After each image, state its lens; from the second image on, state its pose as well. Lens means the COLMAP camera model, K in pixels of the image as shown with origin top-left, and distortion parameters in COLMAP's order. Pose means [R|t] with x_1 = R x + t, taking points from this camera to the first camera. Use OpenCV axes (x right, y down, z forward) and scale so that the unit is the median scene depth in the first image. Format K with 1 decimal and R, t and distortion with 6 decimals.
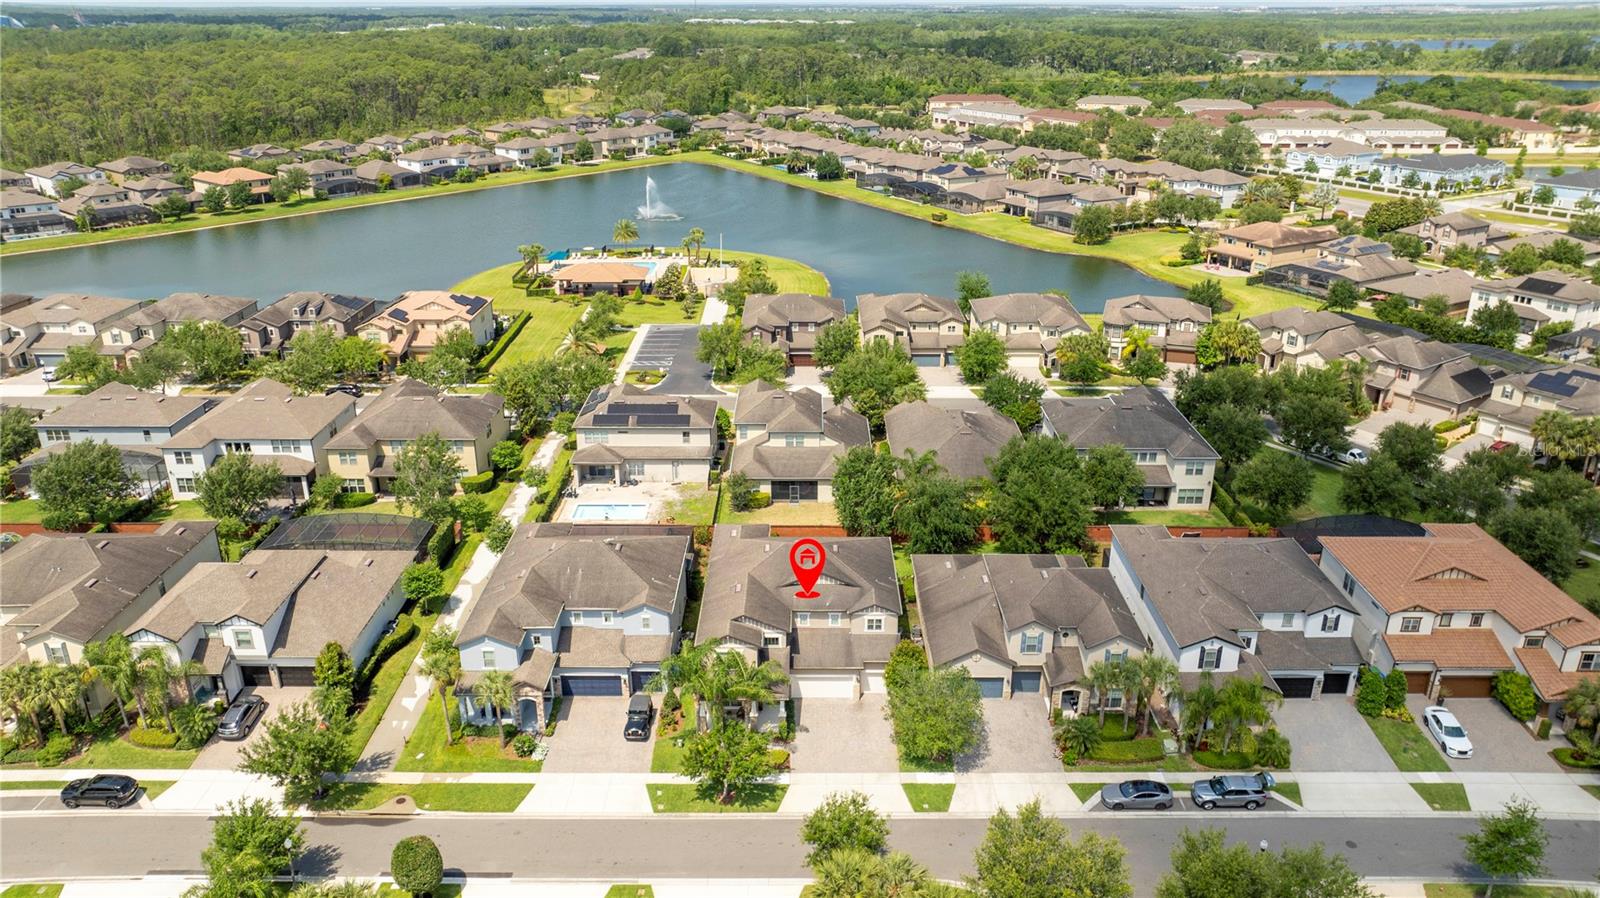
lens RADIAL K [[1124.3, 0, 800.0], [0, 1124.3, 449.0], [0, 0, 1]] dist [-0.061382, 0.070300]
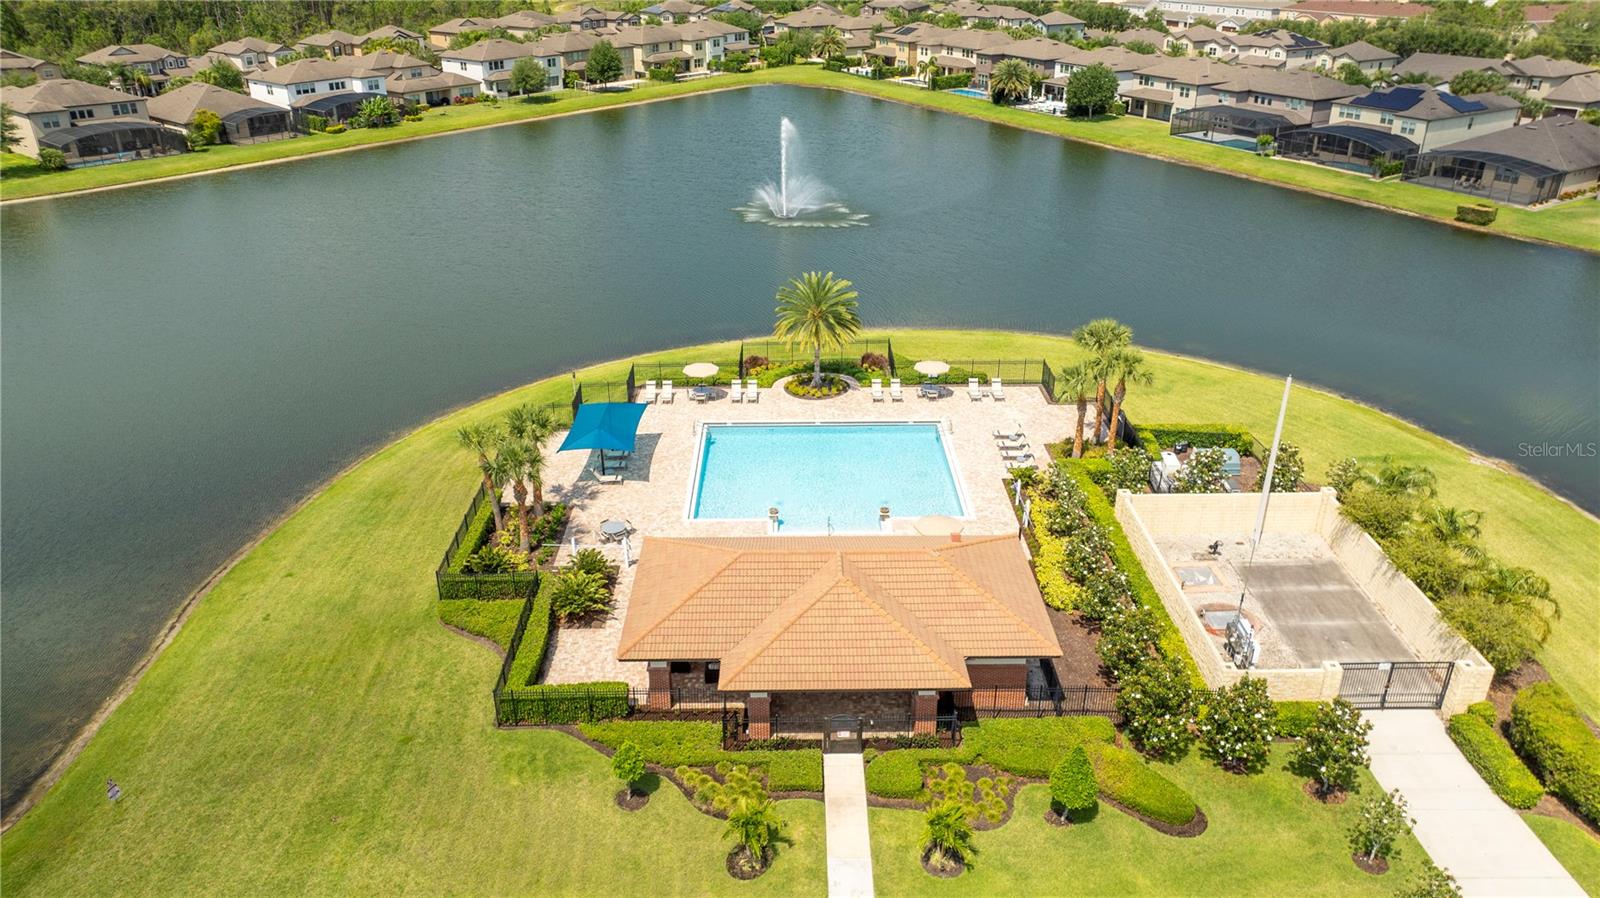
lens RADIAL K [[1124.3, 0, 800.0], [0, 1124.3, 449.0], [0, 0, 1]] dist [-0.061382, 0.070300]
pose [[0.999905, -0.009727, 0.009795, -0.106220], [0.009080, 0.997903, 0.064081, -0.114332], [-0.010398, -0.063986, 0.997897, 0.447991]]
